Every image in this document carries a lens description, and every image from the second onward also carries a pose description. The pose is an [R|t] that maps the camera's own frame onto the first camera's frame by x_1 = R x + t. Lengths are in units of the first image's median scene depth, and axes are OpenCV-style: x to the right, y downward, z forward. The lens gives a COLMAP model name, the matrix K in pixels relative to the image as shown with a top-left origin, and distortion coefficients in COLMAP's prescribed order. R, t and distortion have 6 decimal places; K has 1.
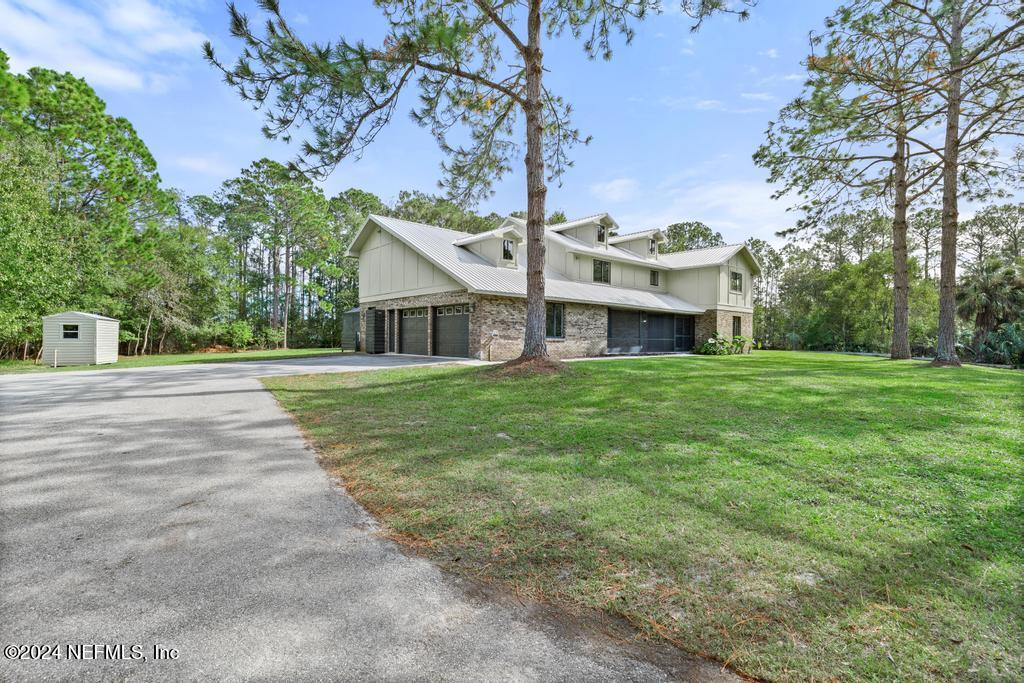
lens RADIAL K [[467.6, 0, 516.7], [0, 467.6, 338.3], [0, 0, 1]] dist [0.002030, 0.000478]
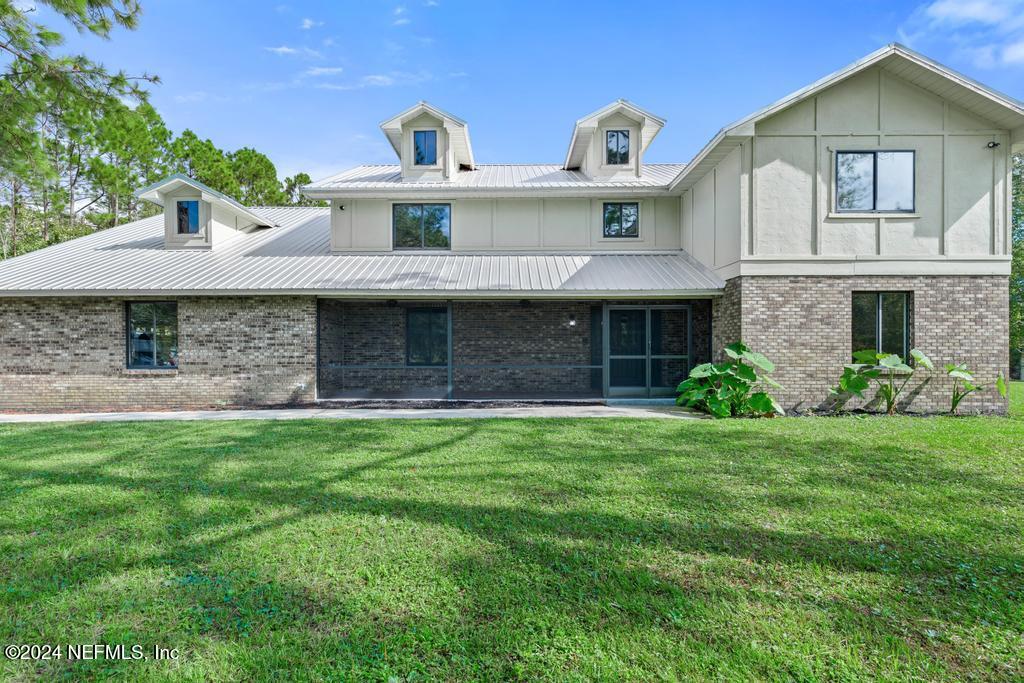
lens RADIAL K [[467.6, 0, 516.7], [0, 467.6, 338.3], [0, 0, 1]] dist [0.002030, 0.000478]
pose [[0.737814, -0.022085, -0.674643, 0.612995], [0.012632, 0.999741, -0.018913, -0.016371], [0.674886, 0.005432, 0.737902, 0.752686]]
